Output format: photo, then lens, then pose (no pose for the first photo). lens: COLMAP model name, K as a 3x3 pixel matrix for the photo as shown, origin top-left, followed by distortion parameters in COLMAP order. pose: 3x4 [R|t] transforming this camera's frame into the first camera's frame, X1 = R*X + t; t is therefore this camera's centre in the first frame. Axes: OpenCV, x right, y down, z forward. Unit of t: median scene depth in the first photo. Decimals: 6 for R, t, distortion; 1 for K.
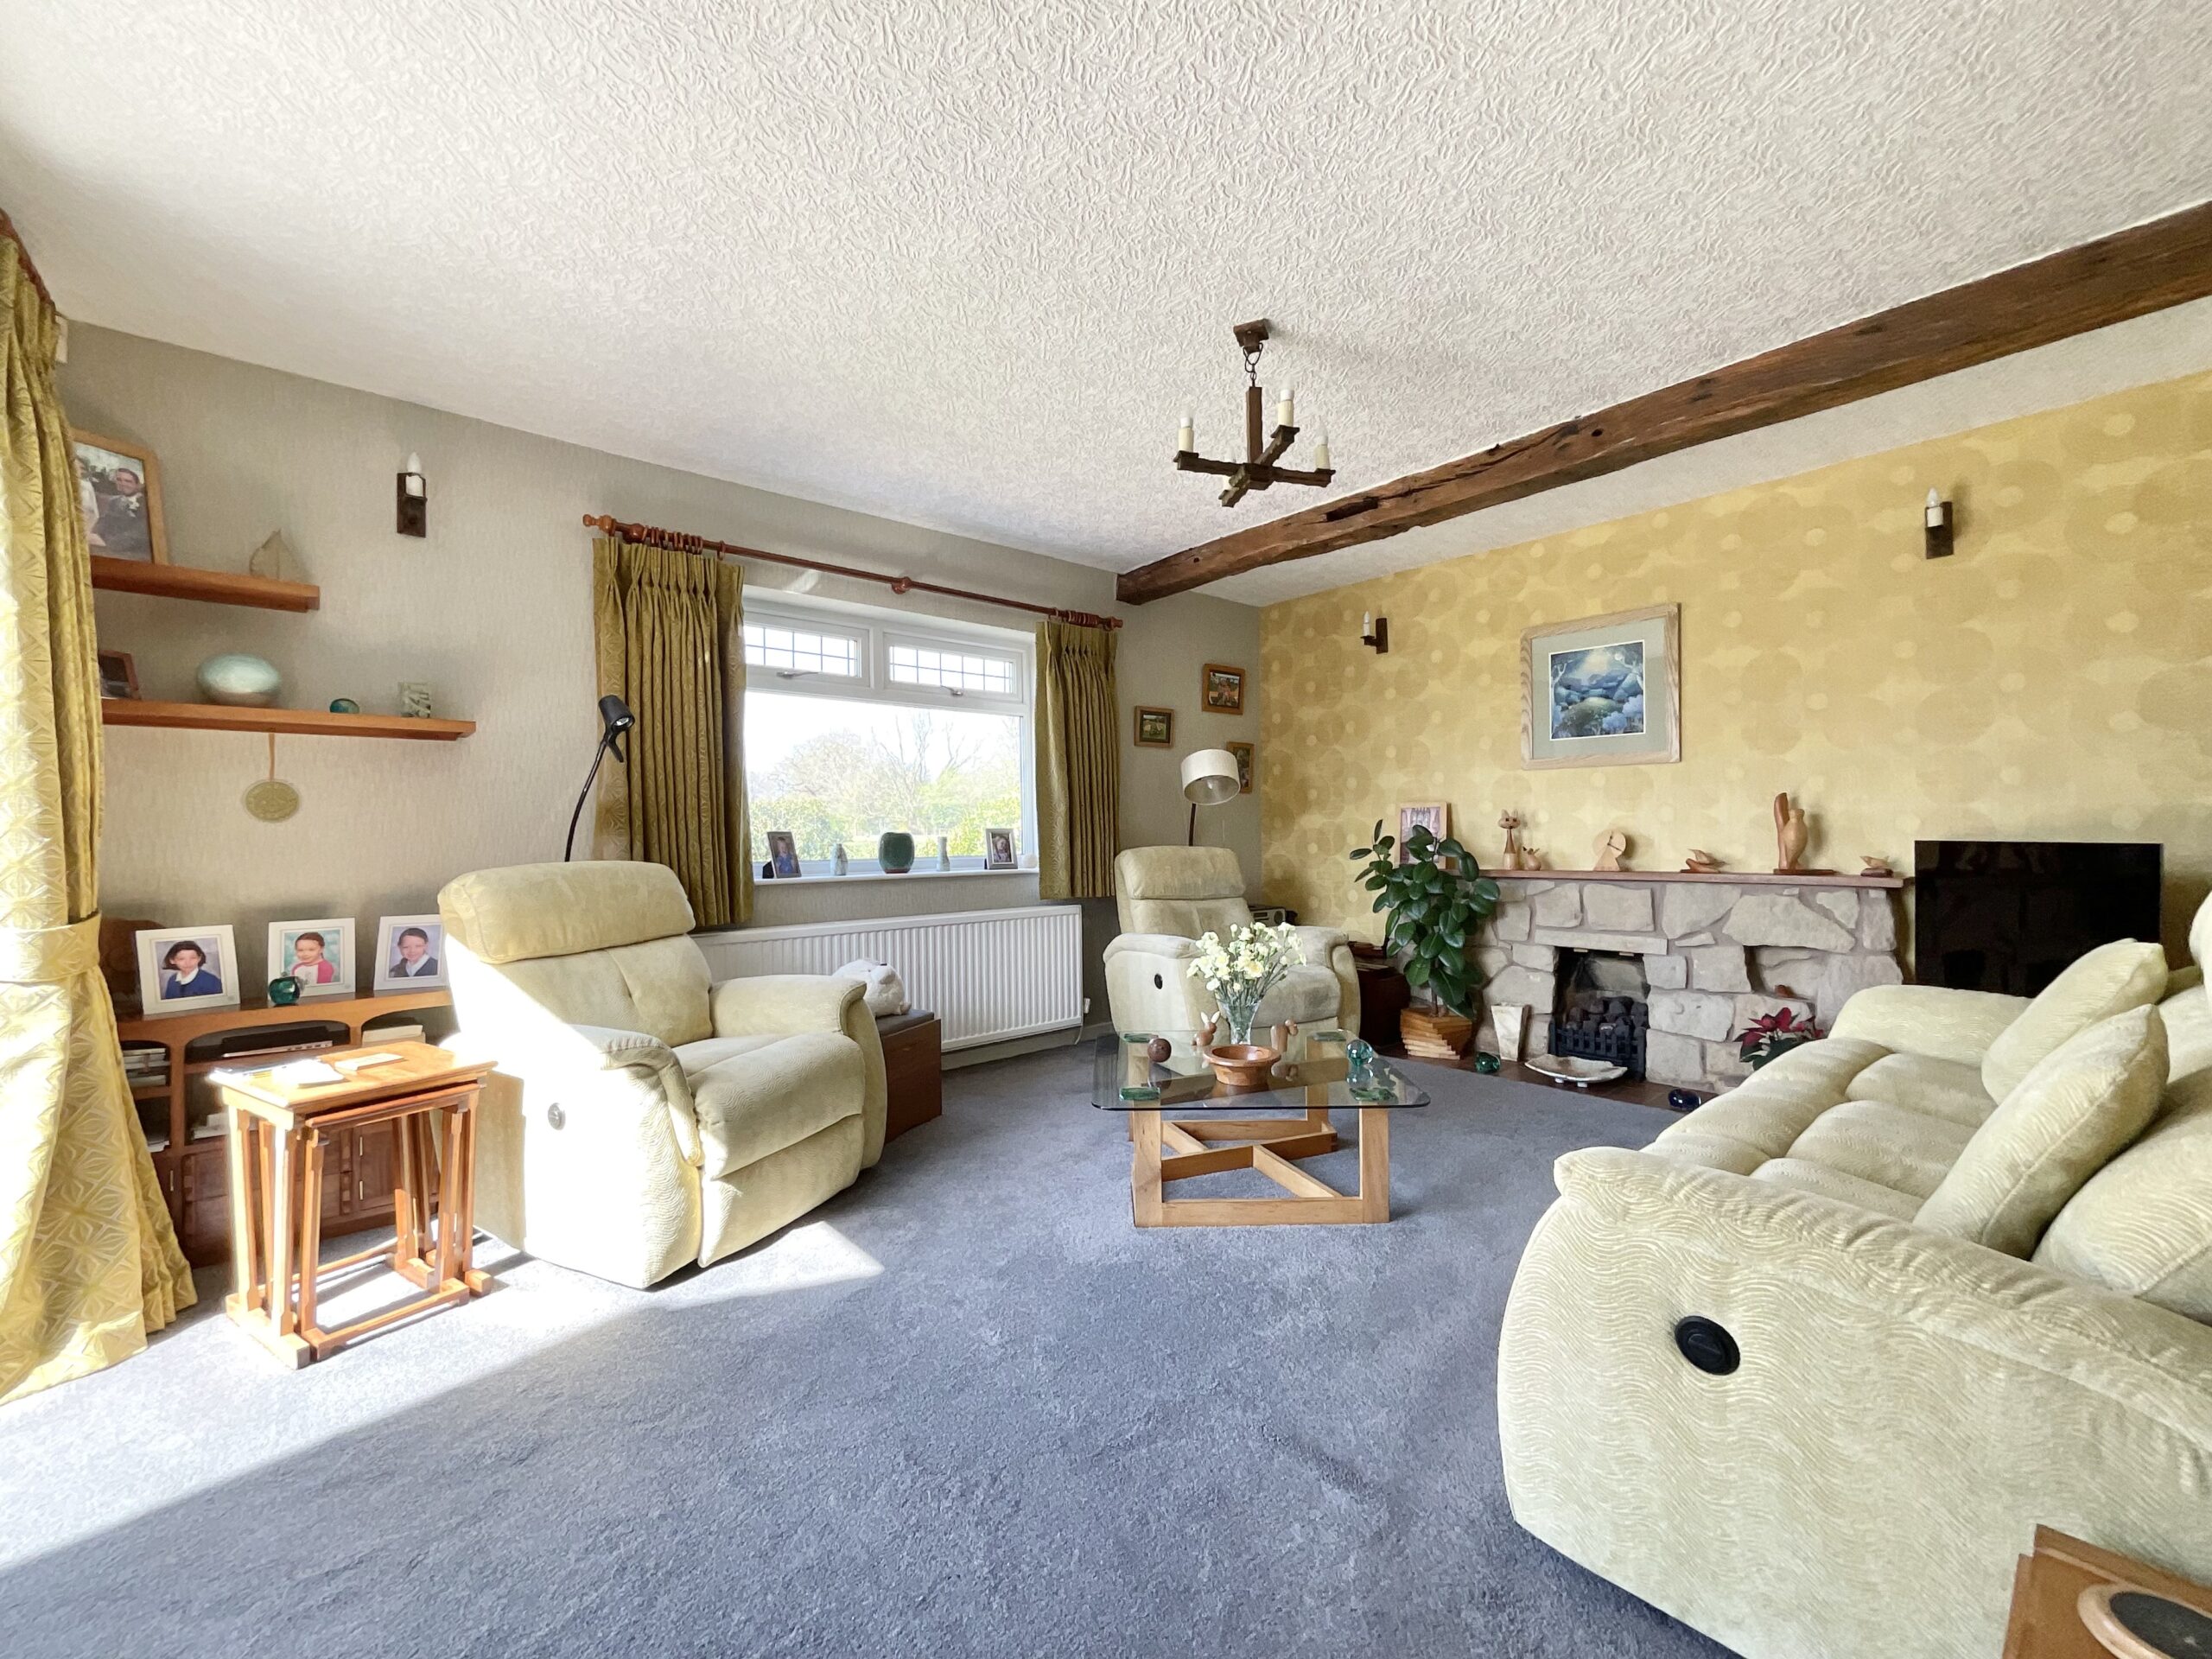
lens RADIAL K [[901.2, 0, 1104.5], [0, 901.2, 831.9], [0, 0, 1]] dist [0.000926, 0.000216]
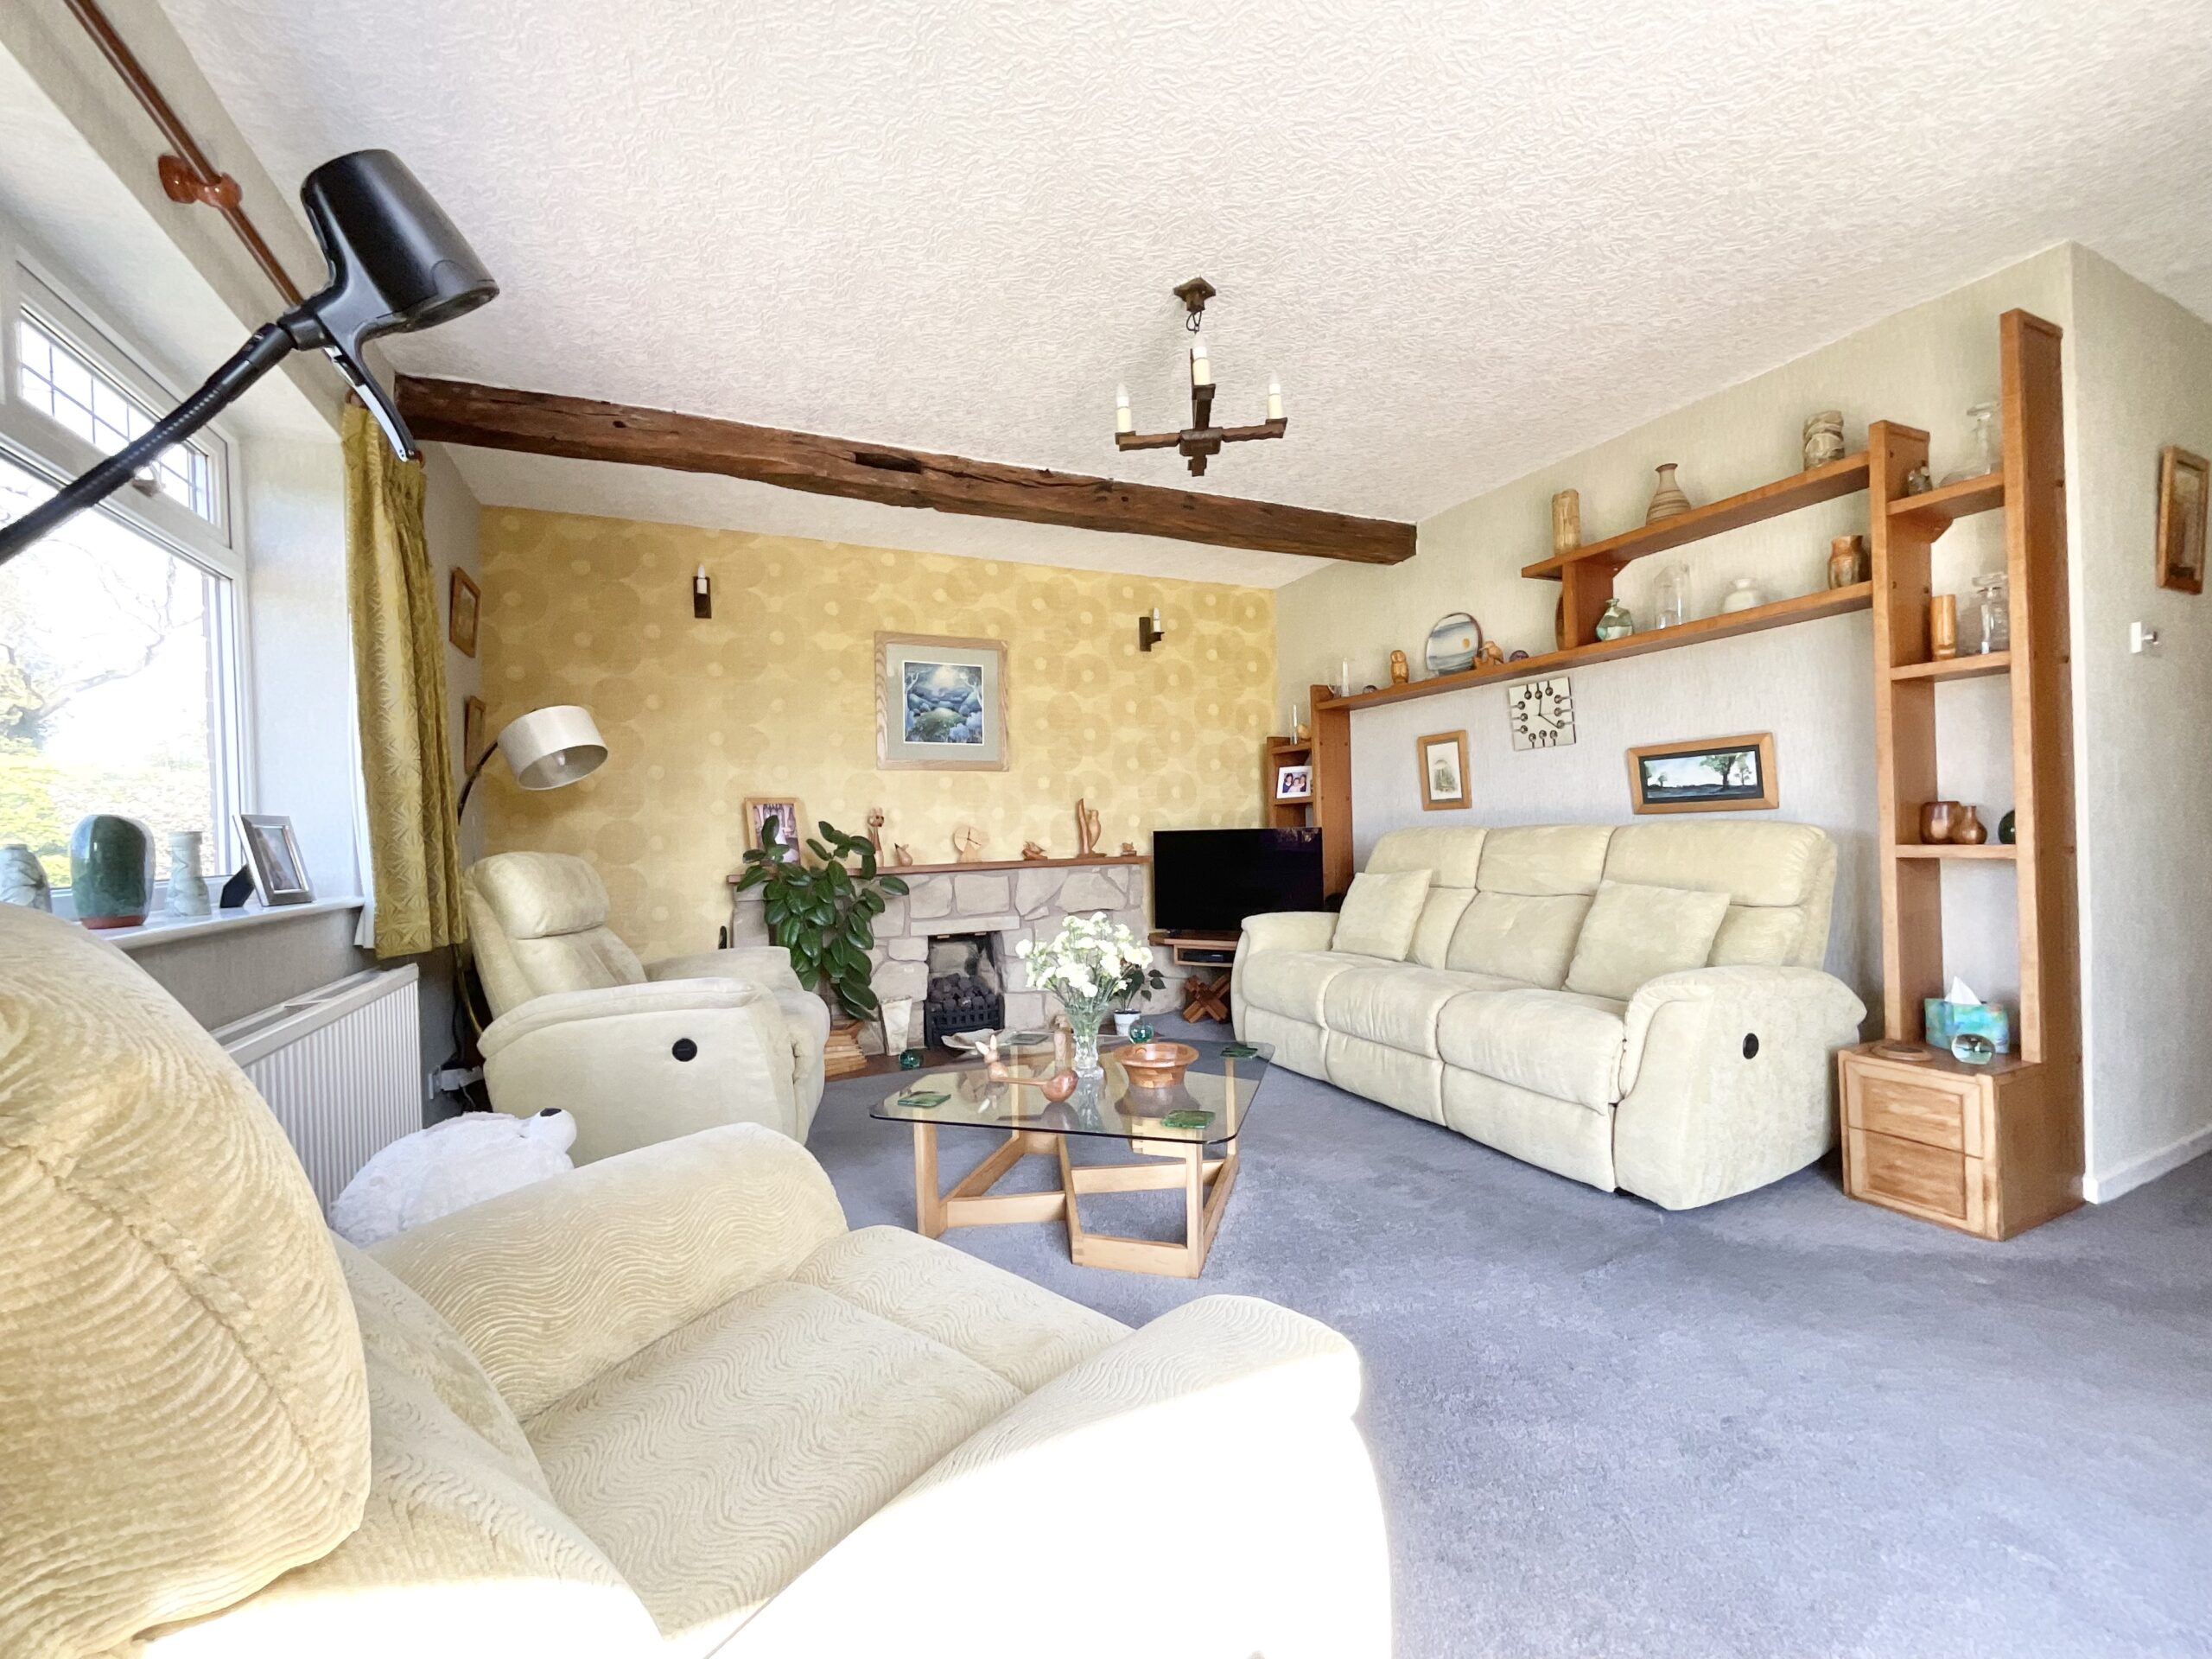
lens RADIAL K [[901.2, 0, 1102.5], [0, 901.2, 836.5], [0, 0, 1]] dist [0.000926, 0.000216]
pose [[0.277934, -0.000954, 0.960600, -0.485541], [0.021241, 0.999761, -0.005153, 0.019491], [-0.960365, 0.021837, 0.277888, 0.518075]]
